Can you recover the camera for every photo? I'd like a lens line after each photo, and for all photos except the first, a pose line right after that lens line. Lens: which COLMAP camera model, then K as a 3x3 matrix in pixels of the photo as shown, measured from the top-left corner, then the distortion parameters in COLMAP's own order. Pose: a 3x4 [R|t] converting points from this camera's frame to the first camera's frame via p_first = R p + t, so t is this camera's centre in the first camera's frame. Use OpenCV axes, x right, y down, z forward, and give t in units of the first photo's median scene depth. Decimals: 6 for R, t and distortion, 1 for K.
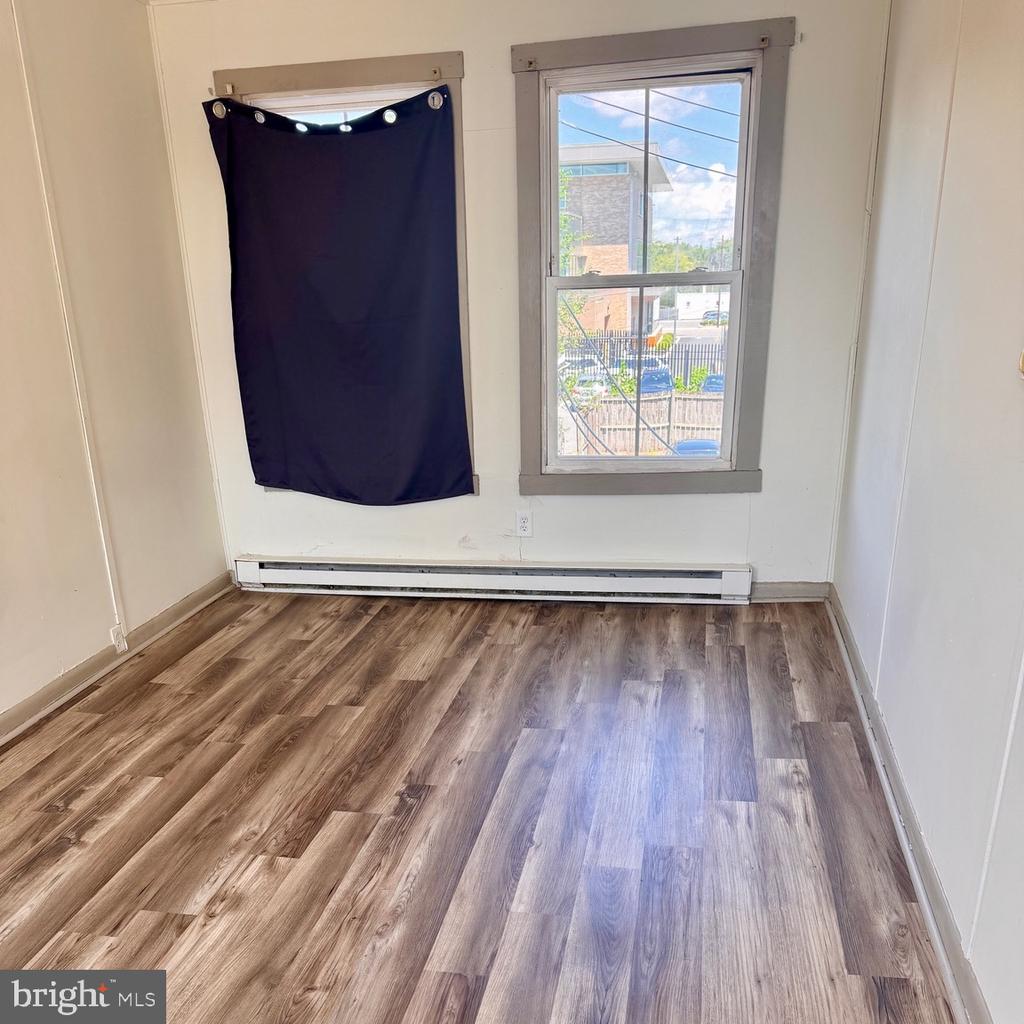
lens RADIAL K [[989.3, 0, 512.2], [0, 989.3, 510.9], [0, 0, 1]] dist [-0.038770, 0.000000]
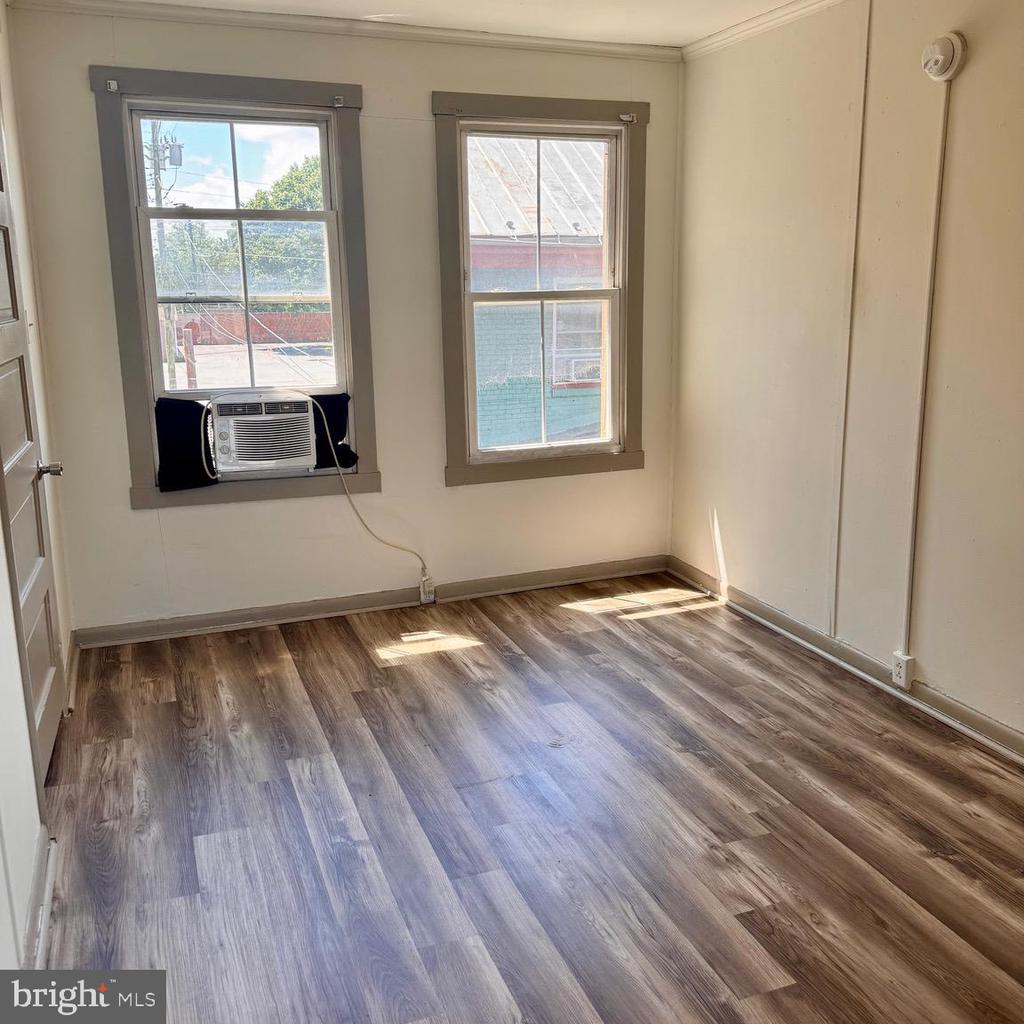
lens RADIAL K [[989.3, 0, 513.3], [0, 989.3, 511.4], [0, 0, 1]] dist [-0.038770, 0.000000]
pose [[-0.850367, 0.152863, -0.503497, 0.387643], [-0.088888, 0.901389, 0.423790, -0.381442], [0.518628, 0.405131, -0.752923, 1.546042]]
